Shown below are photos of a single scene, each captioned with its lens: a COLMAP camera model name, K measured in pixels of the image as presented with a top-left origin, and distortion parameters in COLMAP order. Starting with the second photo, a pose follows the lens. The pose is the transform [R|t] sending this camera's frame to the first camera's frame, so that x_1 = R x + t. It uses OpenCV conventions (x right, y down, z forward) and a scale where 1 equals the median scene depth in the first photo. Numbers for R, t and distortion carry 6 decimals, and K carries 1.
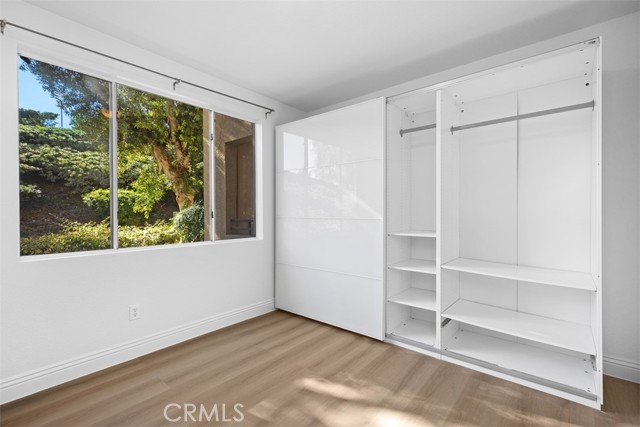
lens RADIAL K [[288.4, 0, 318.6], [0, 288.4, 215.2], [0, 0, 1]] dist [0.005525, -0.000720]
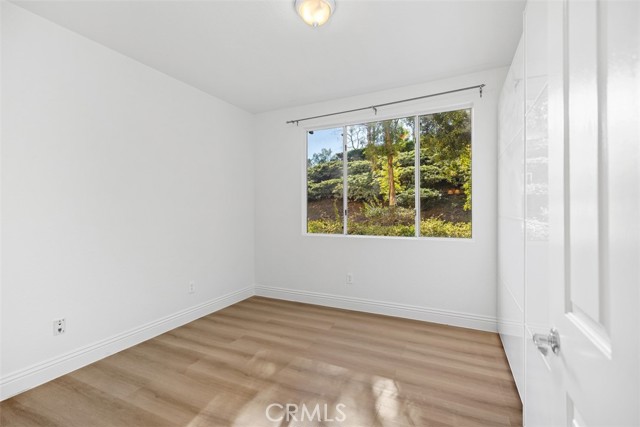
lens RADIAL K [[288.4, 0, 320.2], [0, 288.4, 210.9], [0, 0, 1]] dist [0.005525, -0.000720]
pose [[0.239535, -0.002840, -0.970884, 0.790627], [-0.003099, 0.999988, -0.003690, -0.003189], [0.970883, 0.003893, 0.239523, 0.527606]]
